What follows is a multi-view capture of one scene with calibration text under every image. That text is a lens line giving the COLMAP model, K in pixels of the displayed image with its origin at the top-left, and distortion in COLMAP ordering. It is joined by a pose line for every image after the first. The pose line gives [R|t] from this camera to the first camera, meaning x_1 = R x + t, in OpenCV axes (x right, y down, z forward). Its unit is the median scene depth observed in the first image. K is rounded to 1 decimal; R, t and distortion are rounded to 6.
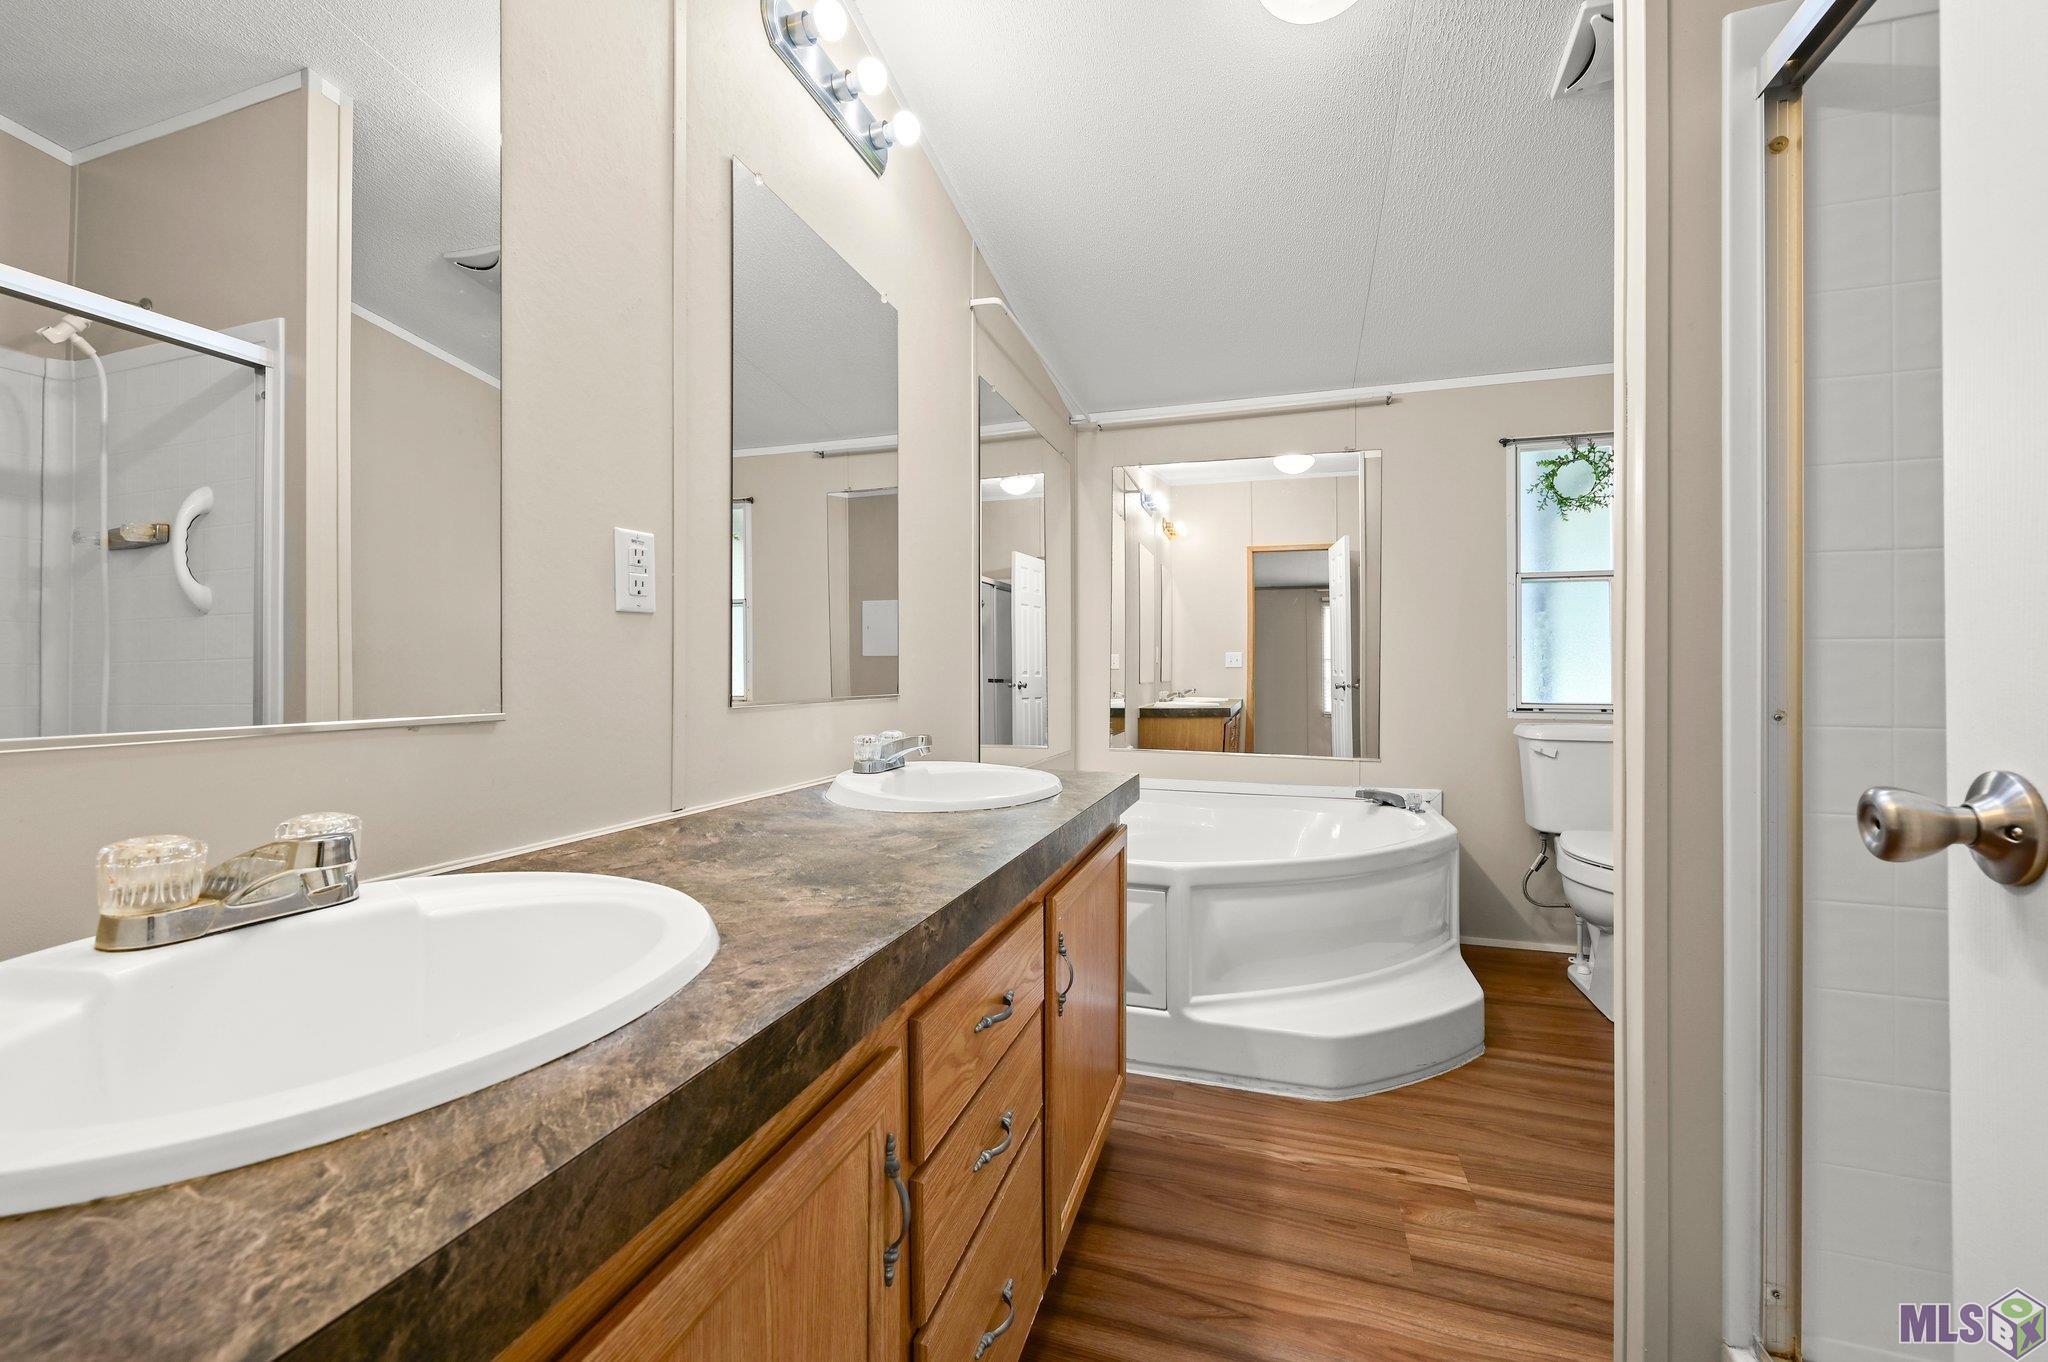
lens RADIAL K [[806.6, 0, 1020.2], [0, 806.6, 668.0], [0, 0, 1]] dist [0.003226, -0.000324]
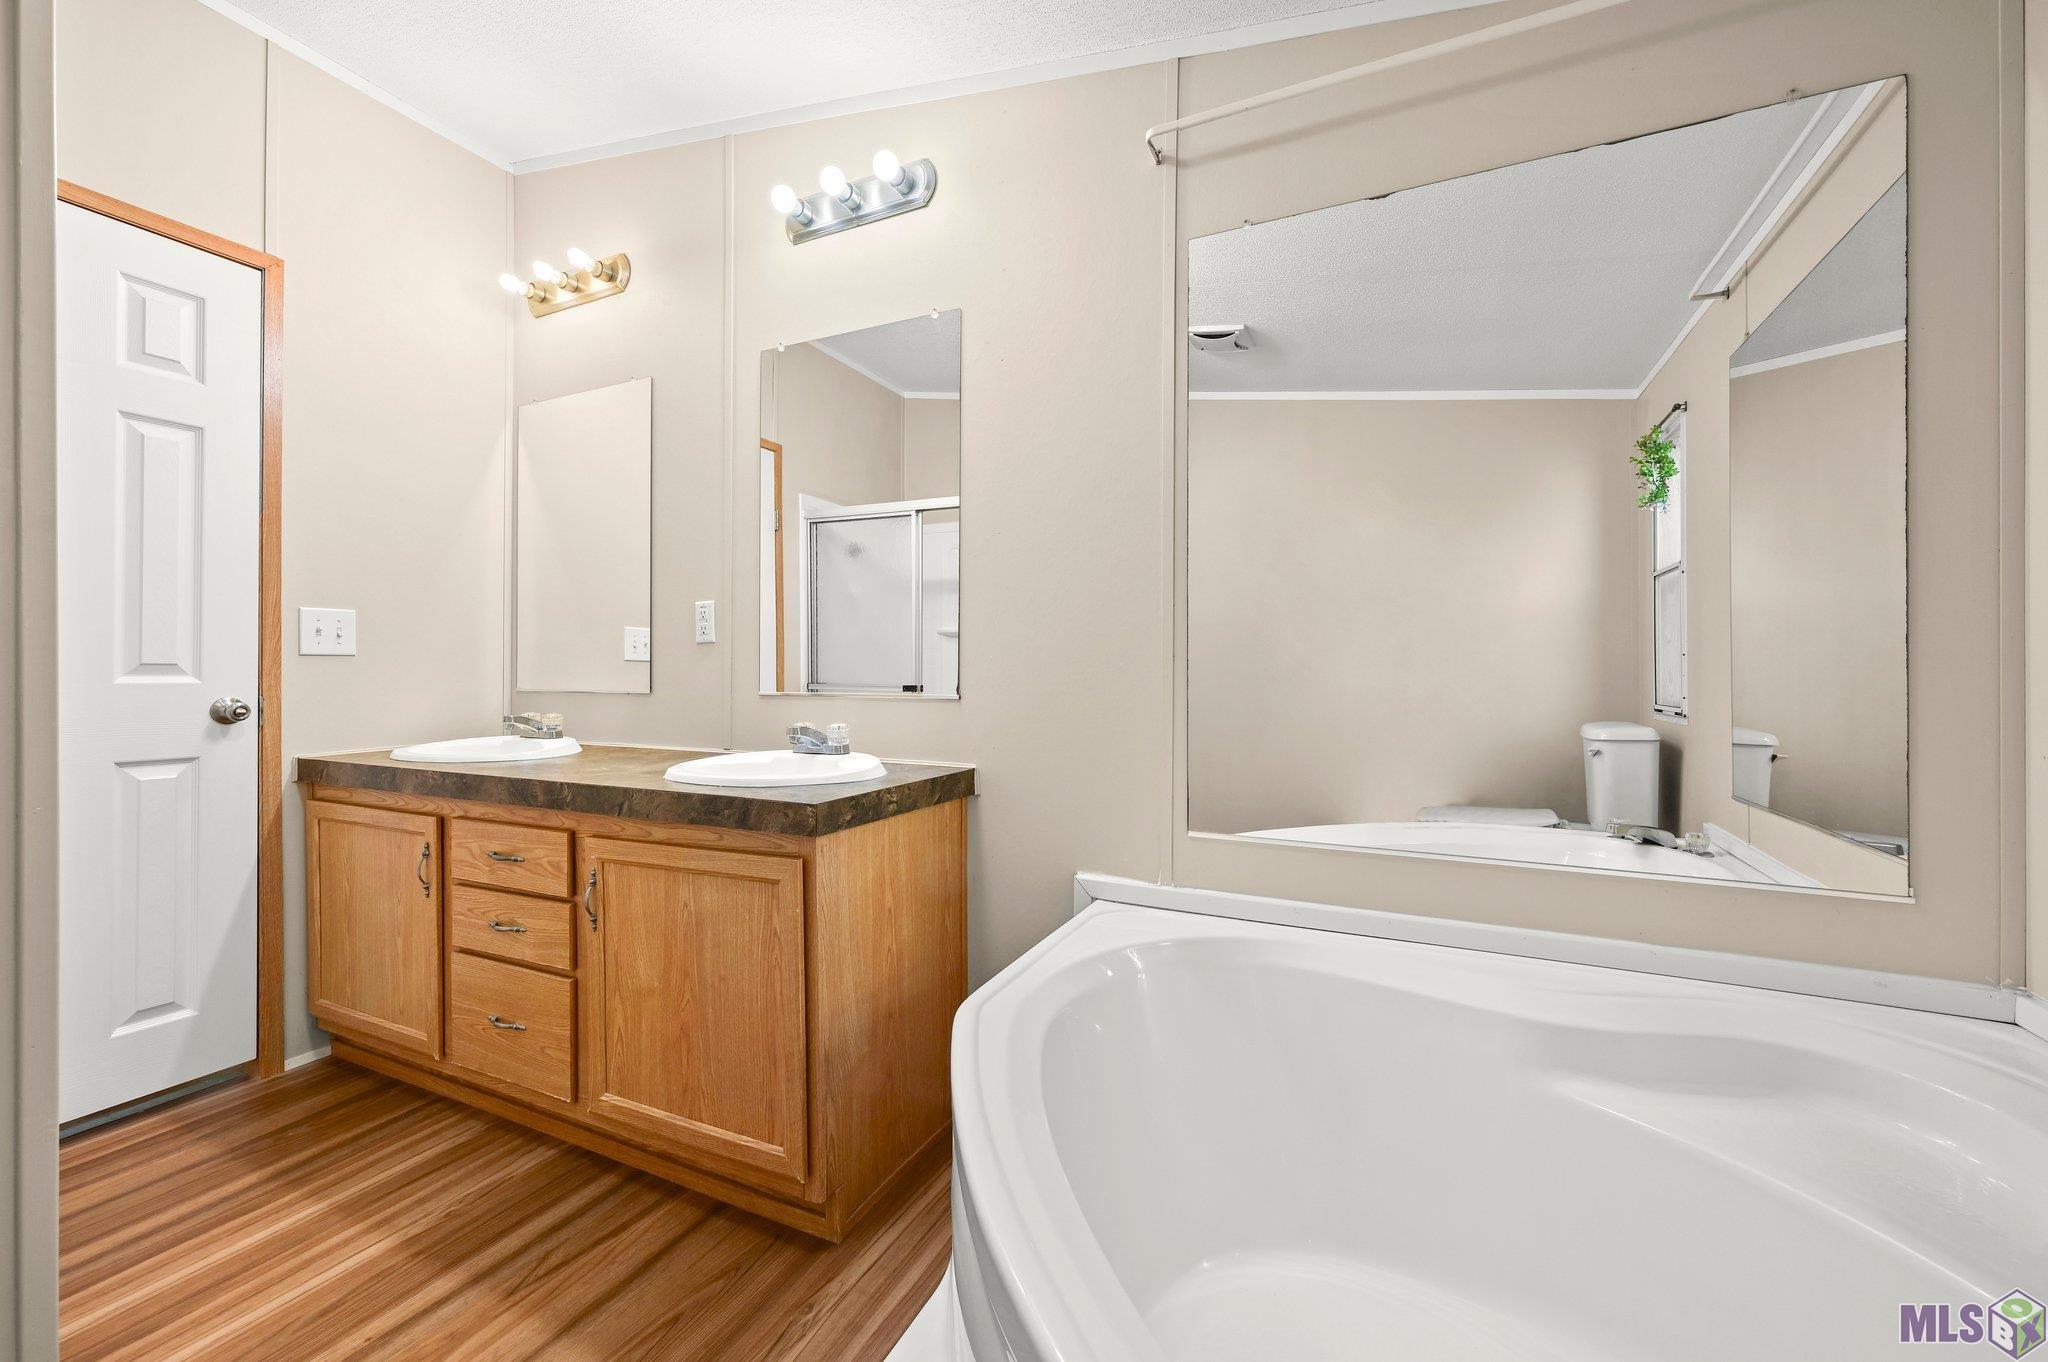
lens RADIAL K [[806.6, 0, 1025.1], [0, 806.6, 672.2], [0, 0, 1]] dist [0.003226, -0.000324]
pose [[-0.114464, 0.010401, -0.993373, 1.193195], [-0.001015, 0.999943, 0.010586, -0.016193], [0.993427, 0.002220, -0.114447, 1.715074]]
